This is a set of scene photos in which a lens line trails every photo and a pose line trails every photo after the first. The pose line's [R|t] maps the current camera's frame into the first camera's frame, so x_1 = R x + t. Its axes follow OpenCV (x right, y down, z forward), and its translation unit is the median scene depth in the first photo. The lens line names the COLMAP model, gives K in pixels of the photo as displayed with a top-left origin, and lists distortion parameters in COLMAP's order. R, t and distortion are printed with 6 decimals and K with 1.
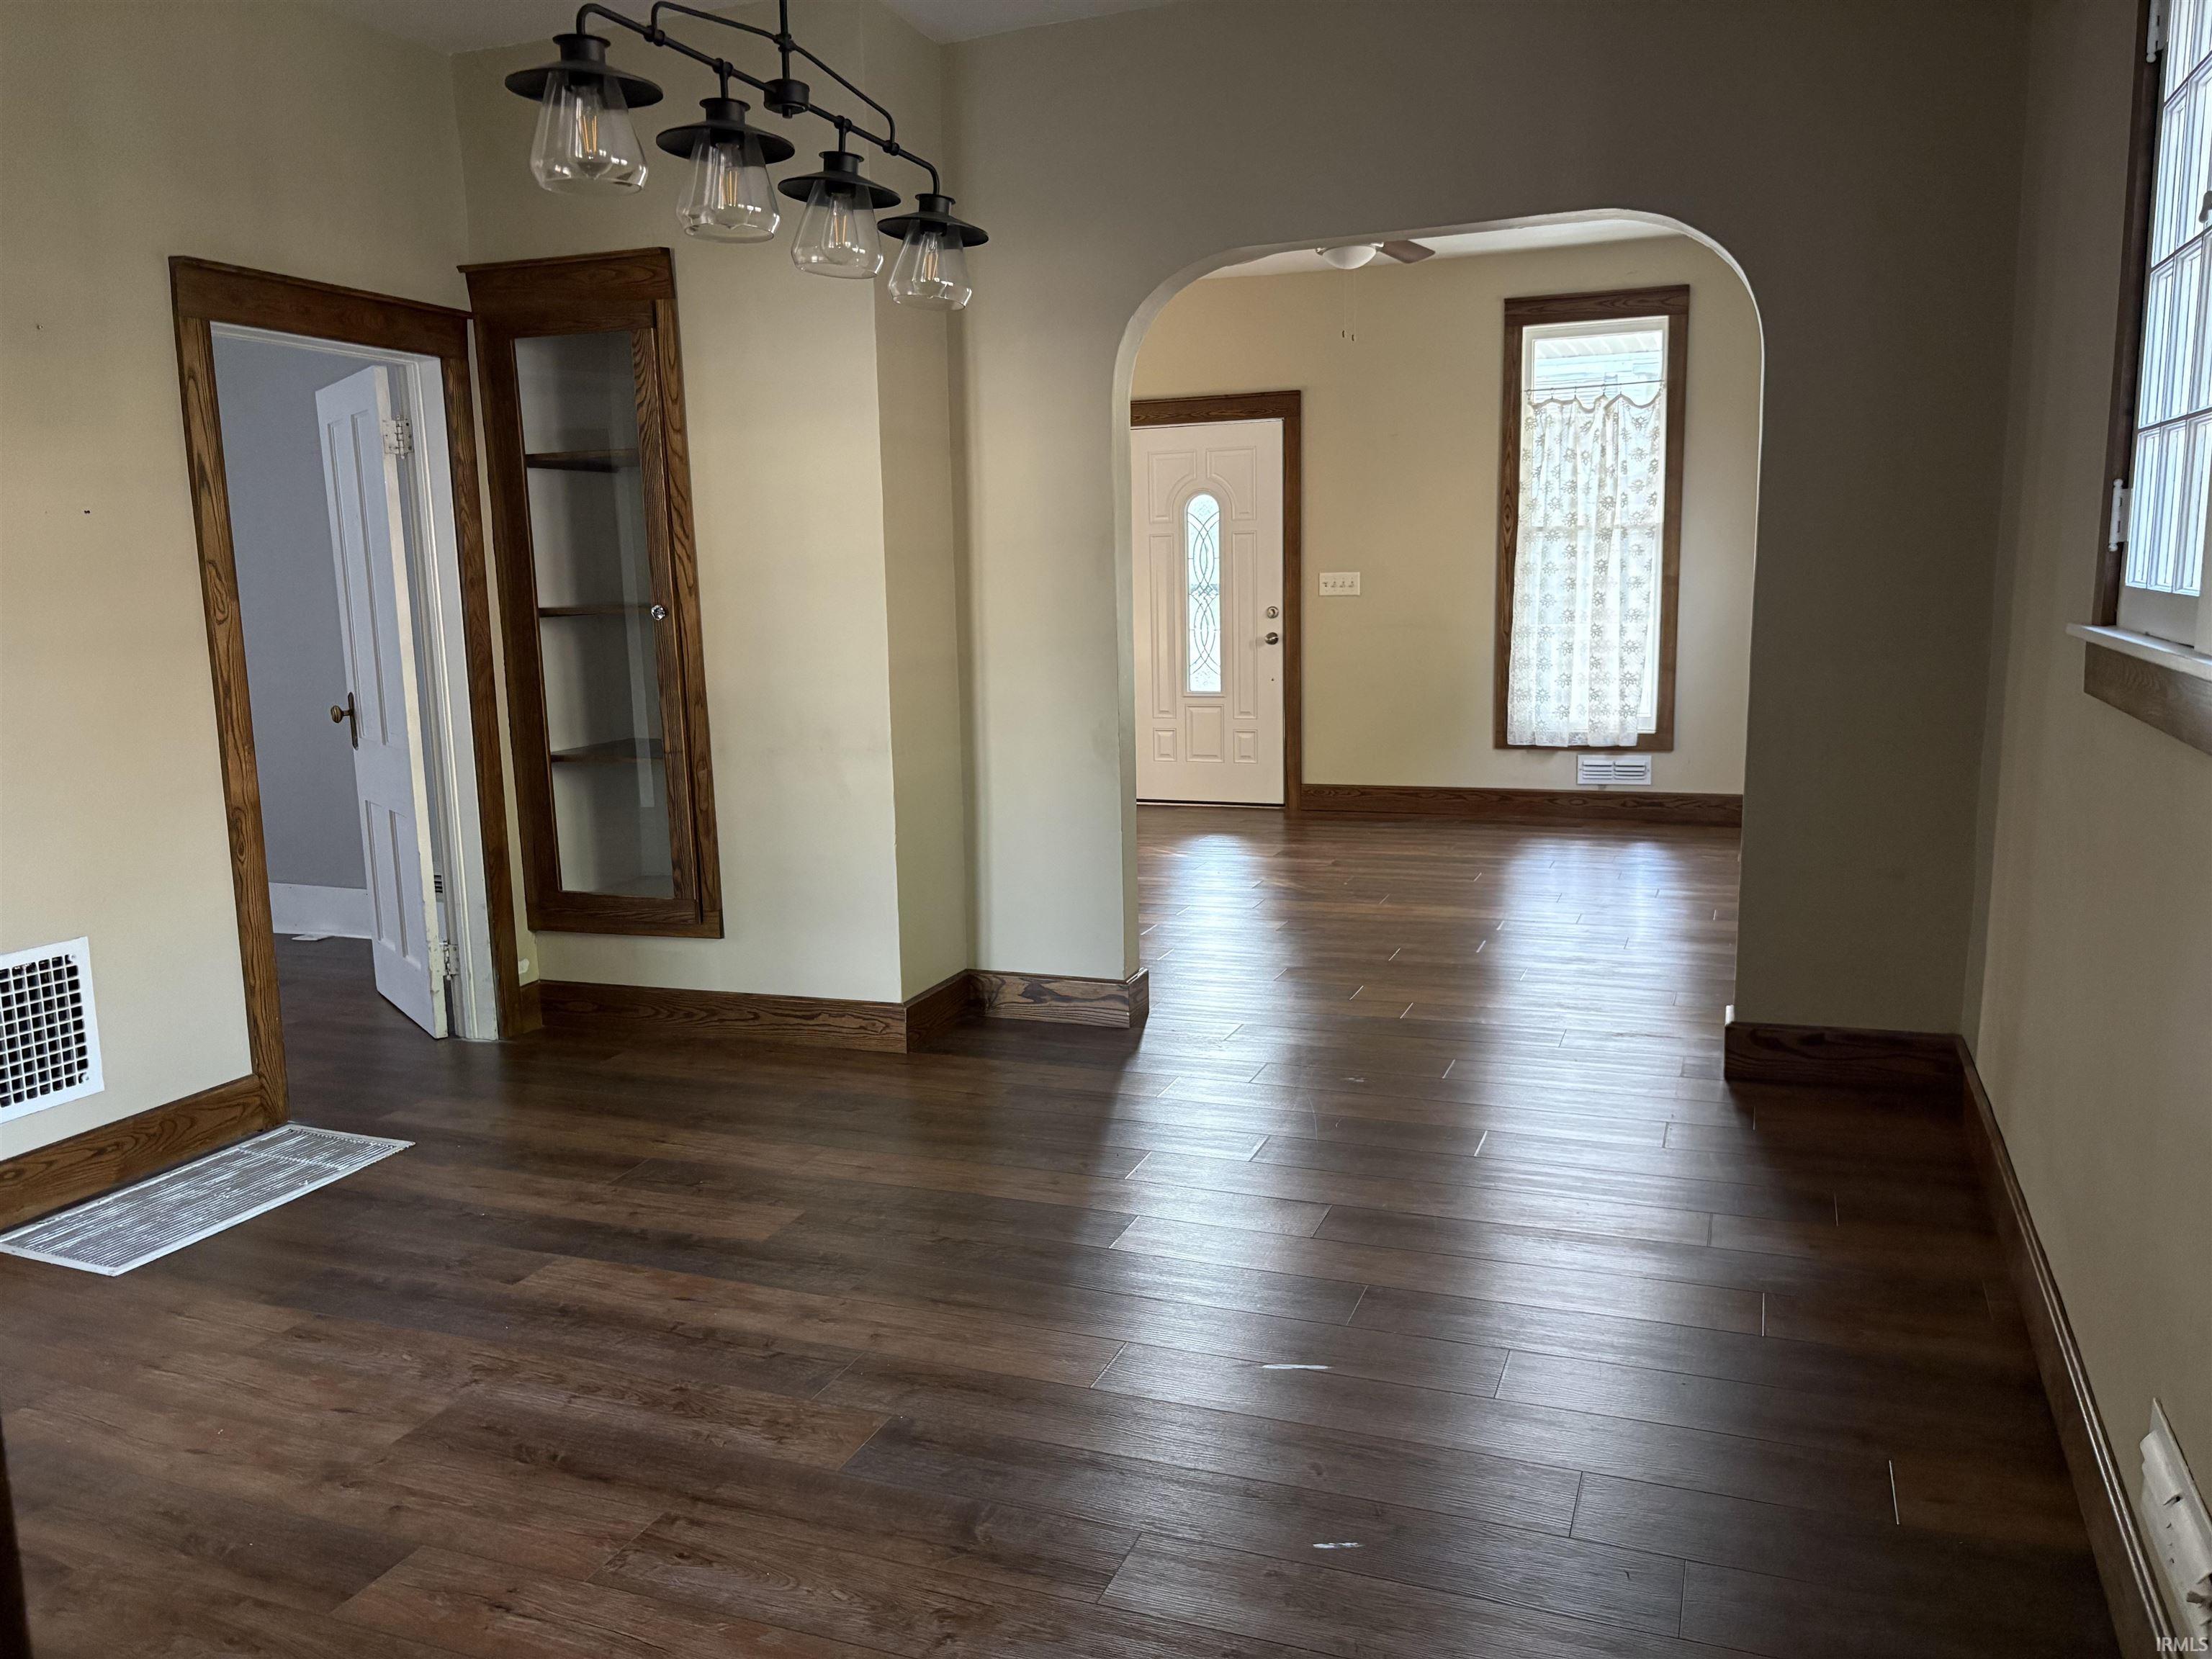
lens RADIAL K [[1657.5, 0, 1106.0], [0, 1657.5, 829.5], [0, 0, 1]] dist [0.044106, 0.000880]
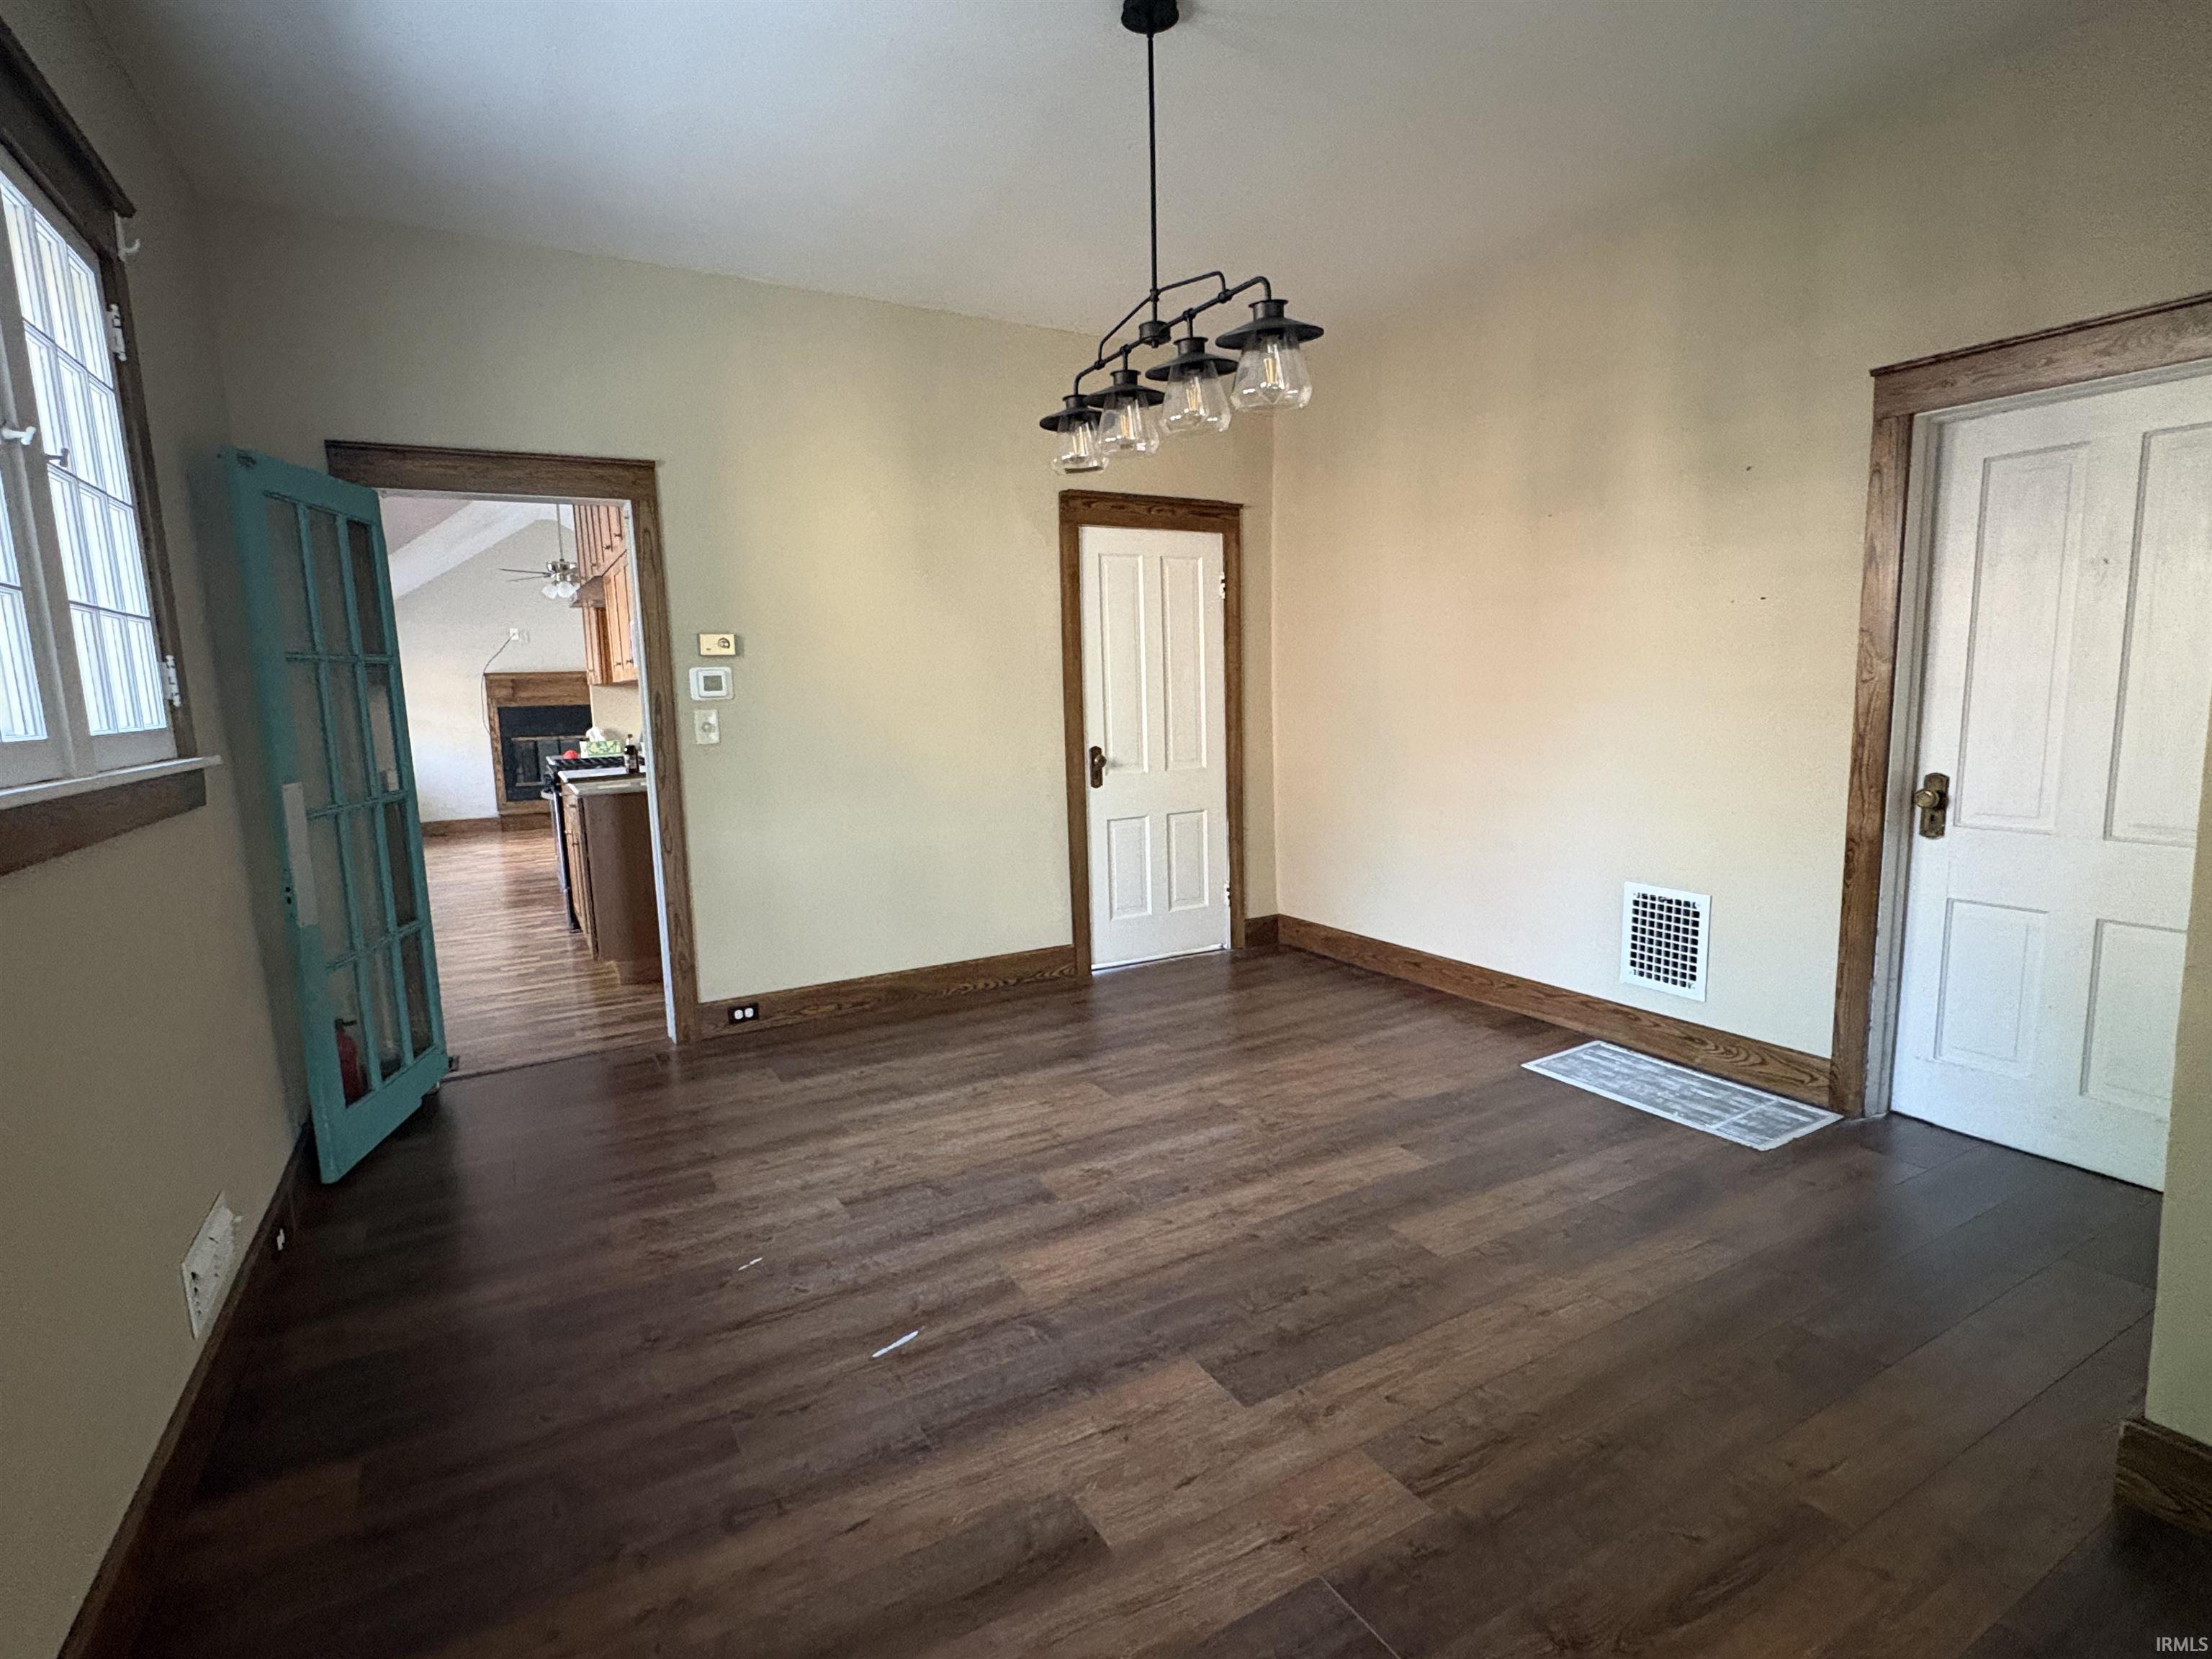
lens RADIAL K [[1090.7, 0, 1106.0], [0, 1090.7, 829.5], [0, 0, 1]] dist [0.030966, 0.000255]
pose [[-0.624142, 0.146921, -0.767373, 0.441558], [-0.078894, 0.965289, 0.248983, -0.188138], [0.777317, 0.215942, -0.590887, 1.162509]]
